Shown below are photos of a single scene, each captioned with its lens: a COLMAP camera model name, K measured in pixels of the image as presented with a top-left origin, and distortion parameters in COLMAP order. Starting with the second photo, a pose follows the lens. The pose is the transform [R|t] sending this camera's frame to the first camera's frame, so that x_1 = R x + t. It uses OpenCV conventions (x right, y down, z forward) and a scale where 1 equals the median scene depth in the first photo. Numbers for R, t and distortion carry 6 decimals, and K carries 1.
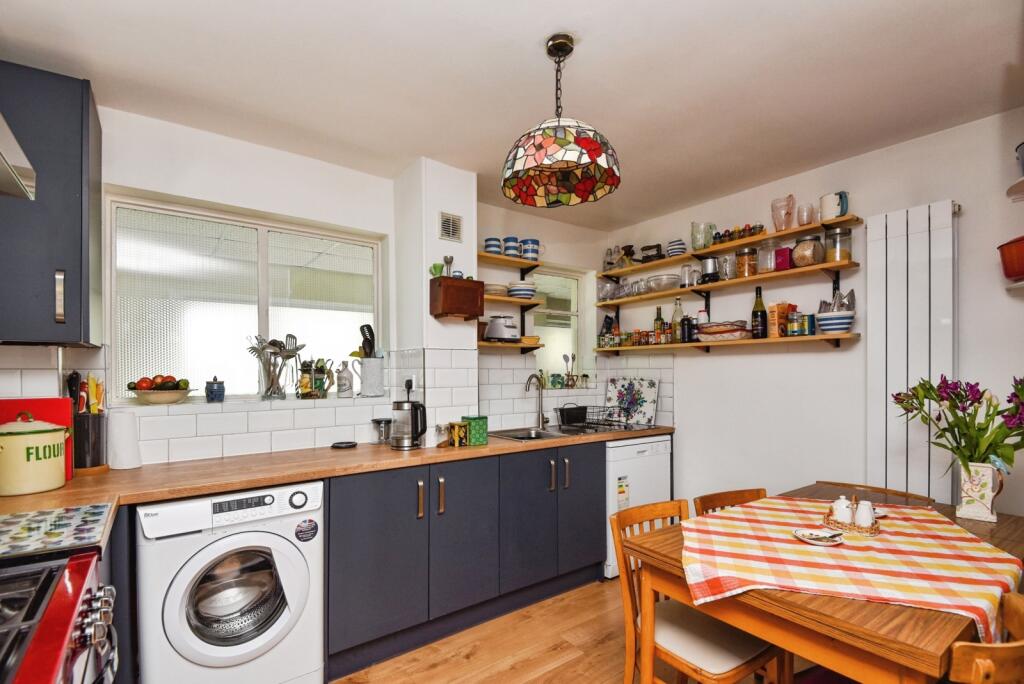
lens RADIAL K [[470.4, 0, 509.4], [0, 470.4, 369.4], [0, 0, 1]] dist [0.047158, -0.039919]
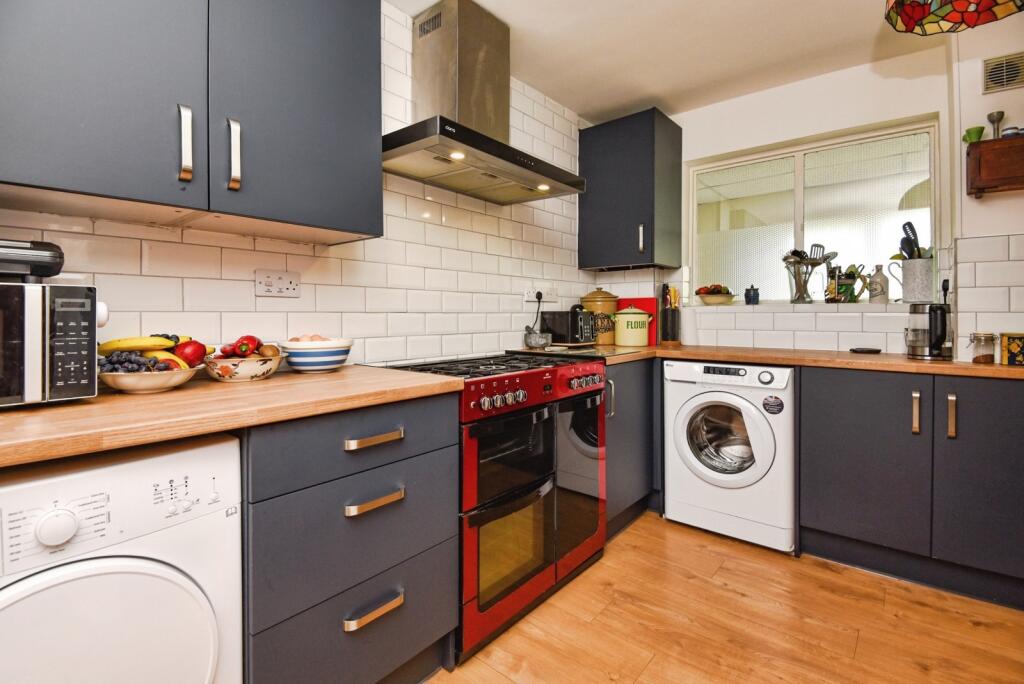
lens RADIAL K [[472.7, 0, 510.2], [0, 472.7, 314.4], [0, 0, 1]] dist [0.054485, -0.040254]
pose [[0.239519, 0.002678, -0.970888, 0.466146], [-0.000349, 0.999996, 0.002672, 0.090206], [0.970892, -0.000302, 0.239519, 0.066353]]
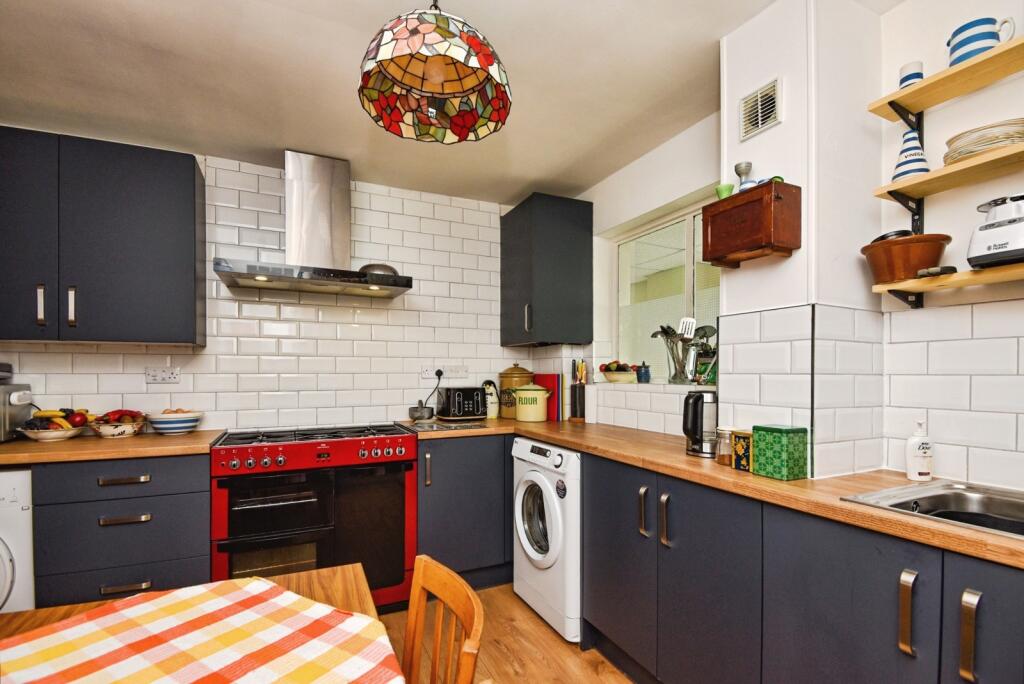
lens RADIAL K [[470.4, 0, 509.4], [0, 470.4, 369.4], [0, 0, 1]] dist [0.047158, -0.039919]
pose [[-0.196148, -0.003421, -0.980568, 0.604460], [0.000911, 0.999993, -0.003671, 0.038904], [0.980574, -0.001613, -0.196144, 0.900071]]
